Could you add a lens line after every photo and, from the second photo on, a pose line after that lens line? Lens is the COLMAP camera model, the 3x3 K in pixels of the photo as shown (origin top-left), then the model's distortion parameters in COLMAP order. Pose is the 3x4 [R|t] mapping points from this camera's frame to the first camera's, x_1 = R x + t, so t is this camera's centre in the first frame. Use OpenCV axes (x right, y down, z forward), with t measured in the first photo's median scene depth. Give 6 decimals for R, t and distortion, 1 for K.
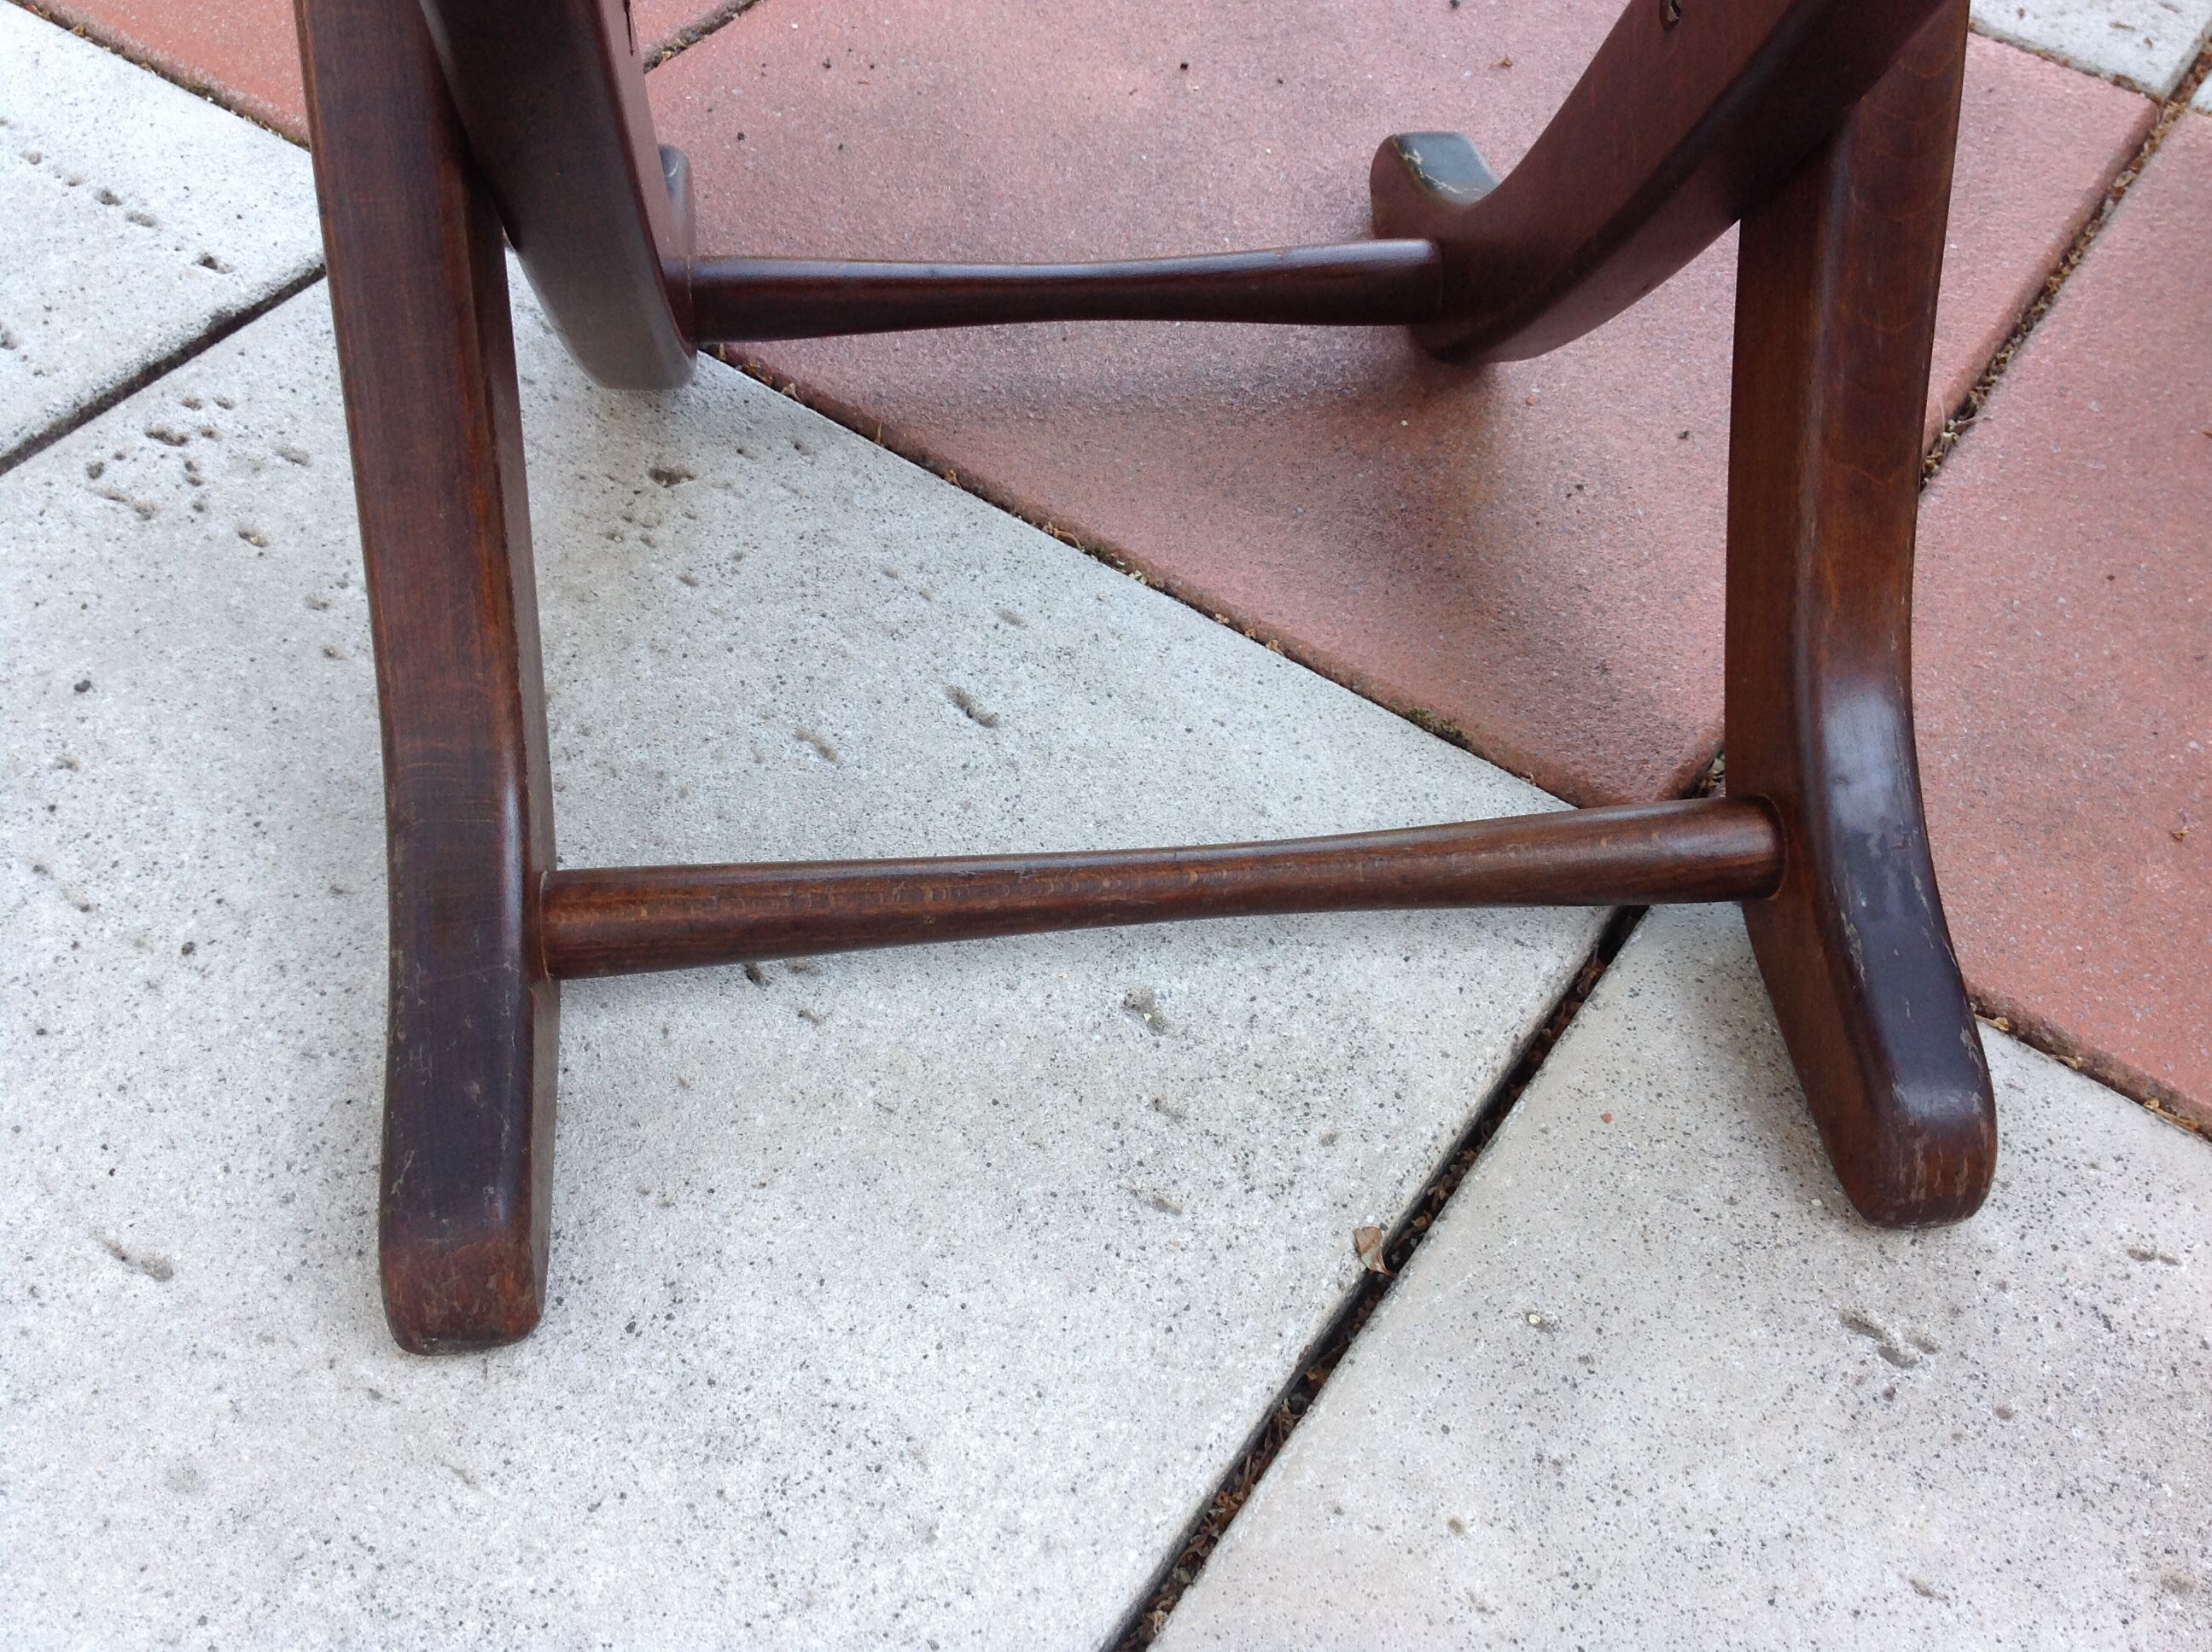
lens RADIAL K [[2111.1, 0, 1123.9], [0, 2111.1, 817.0], [0, 0, 1]] dist [0.141216, -0.359082]
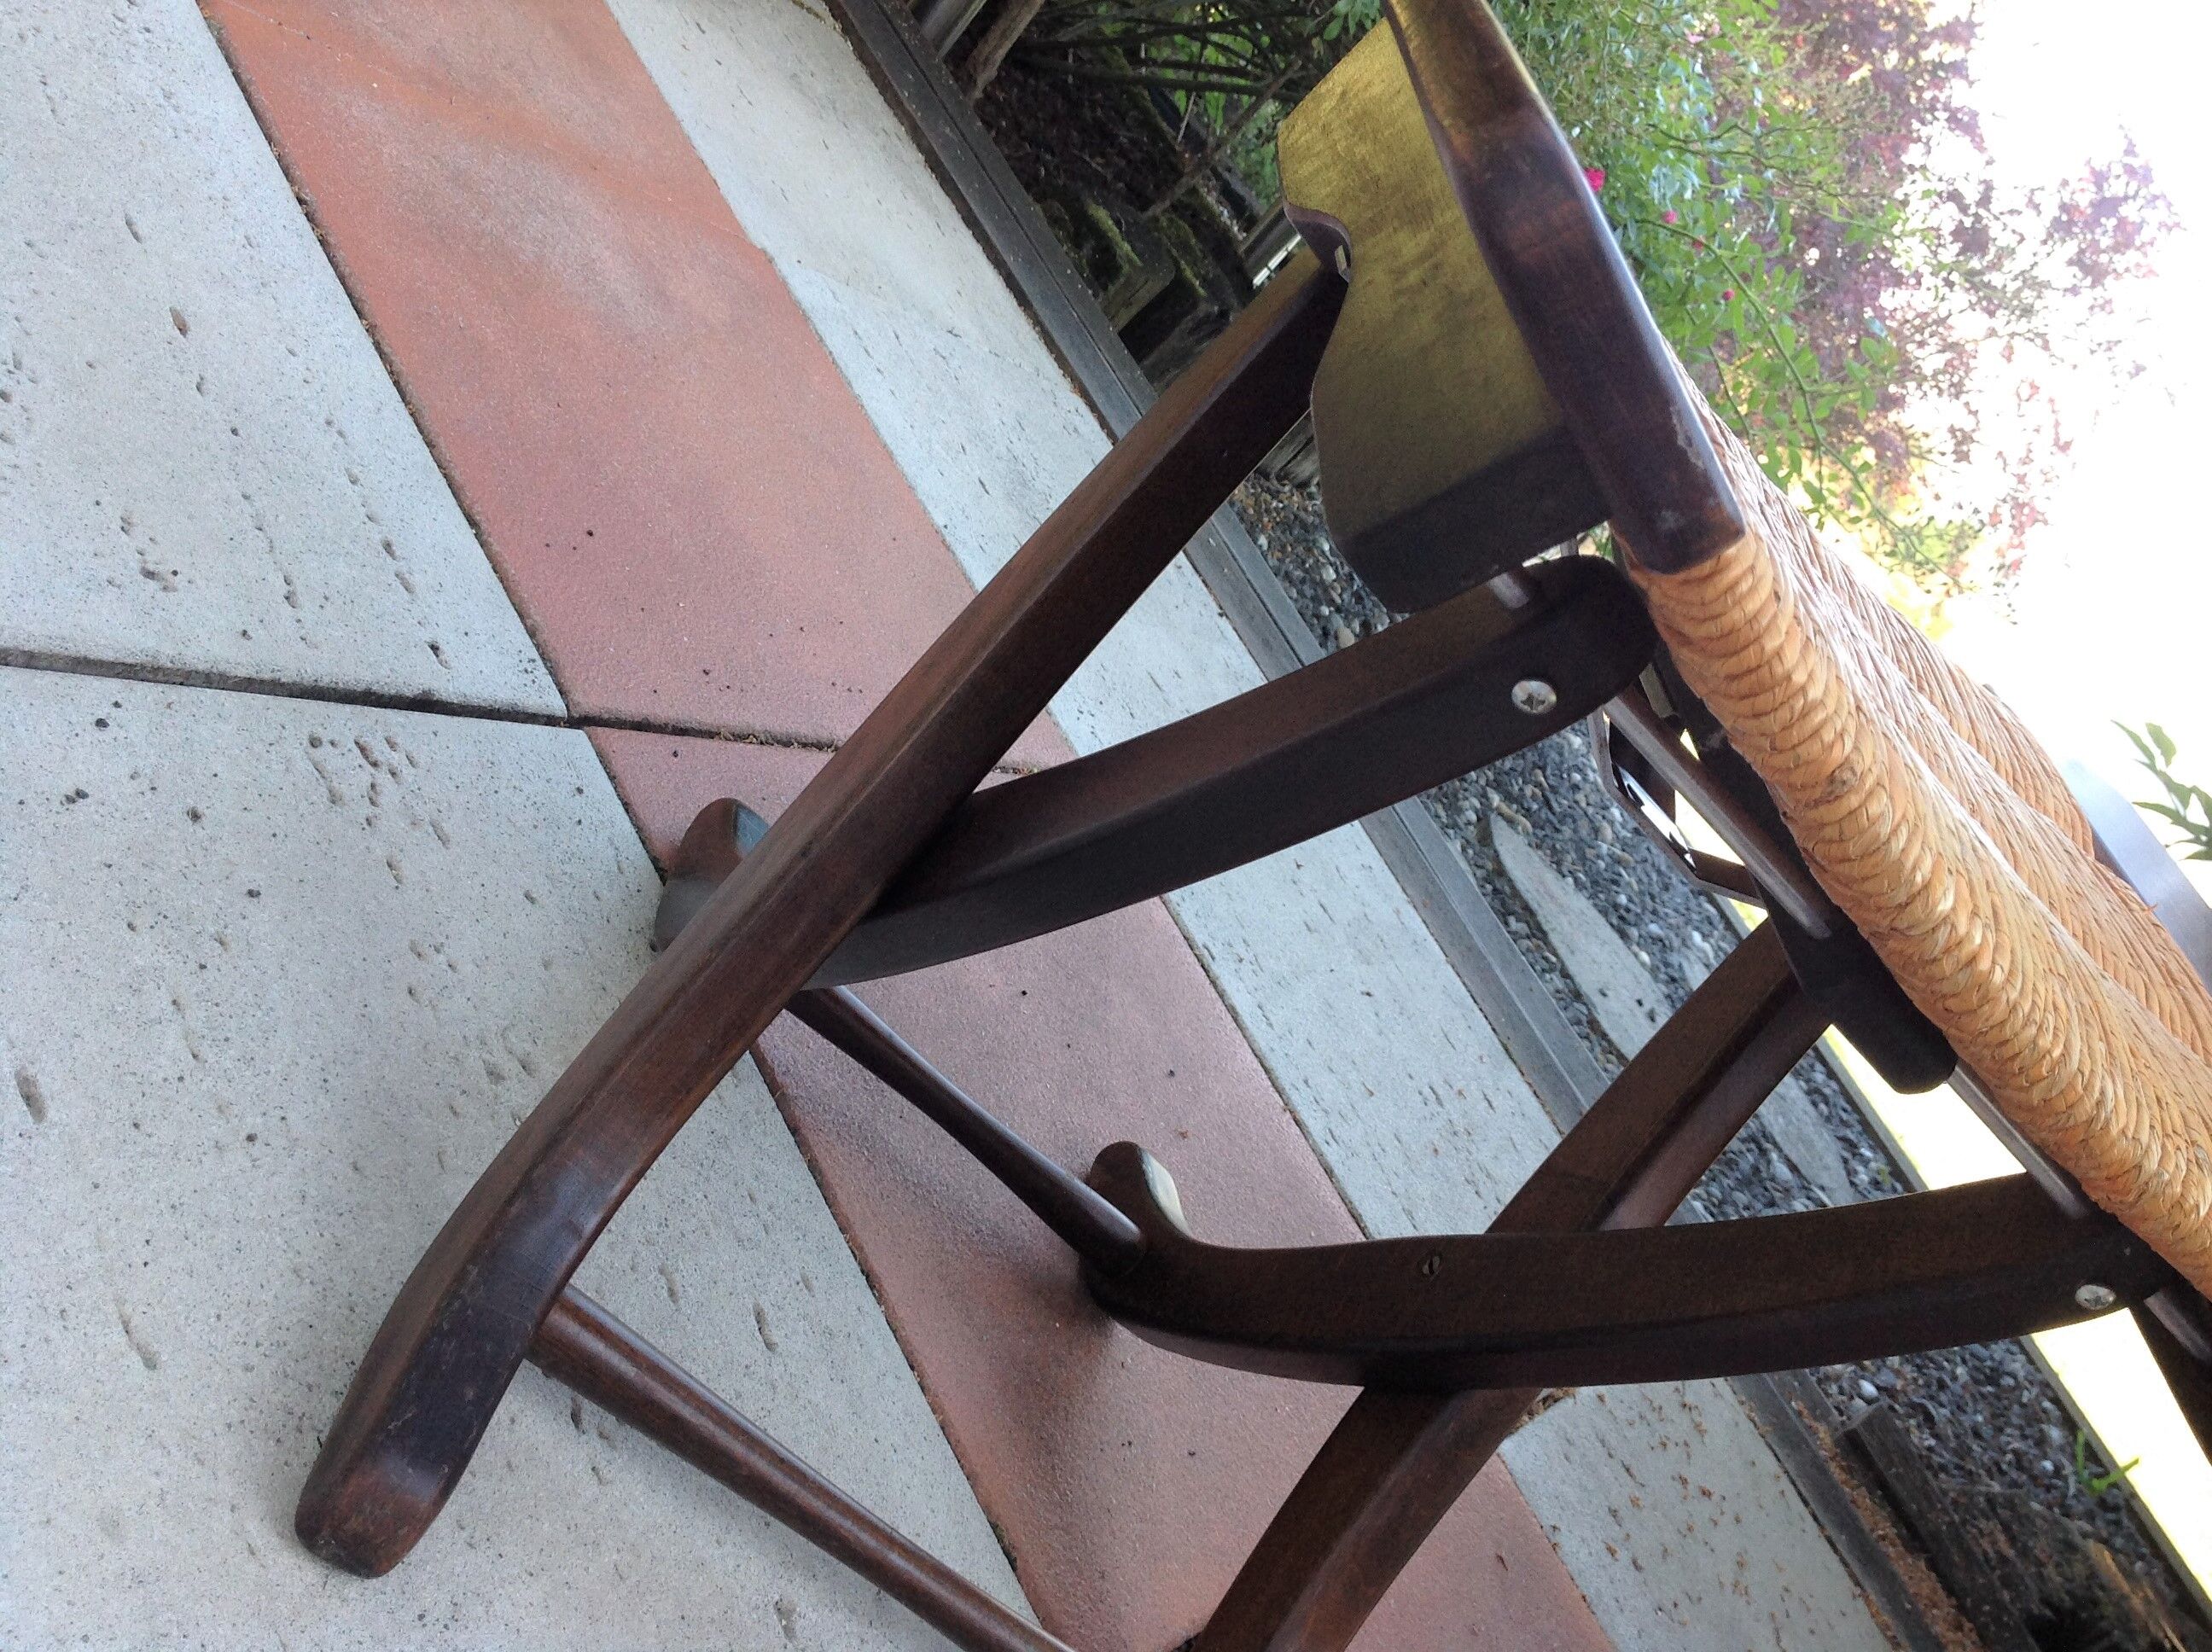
lens RADIAL K [[2111.1, 0, 1123.9], [0, 2111.1, 817.0], [0, 0, 1]] dist [0.141216, -0.359082]
pose [[0.712415, 0.660998, 0.235683, -0.510768], [-0.528954, 0.726500, -0.438641, 0.212642], [-0.461165, 0.187829, 0.867207, -0.376463]]
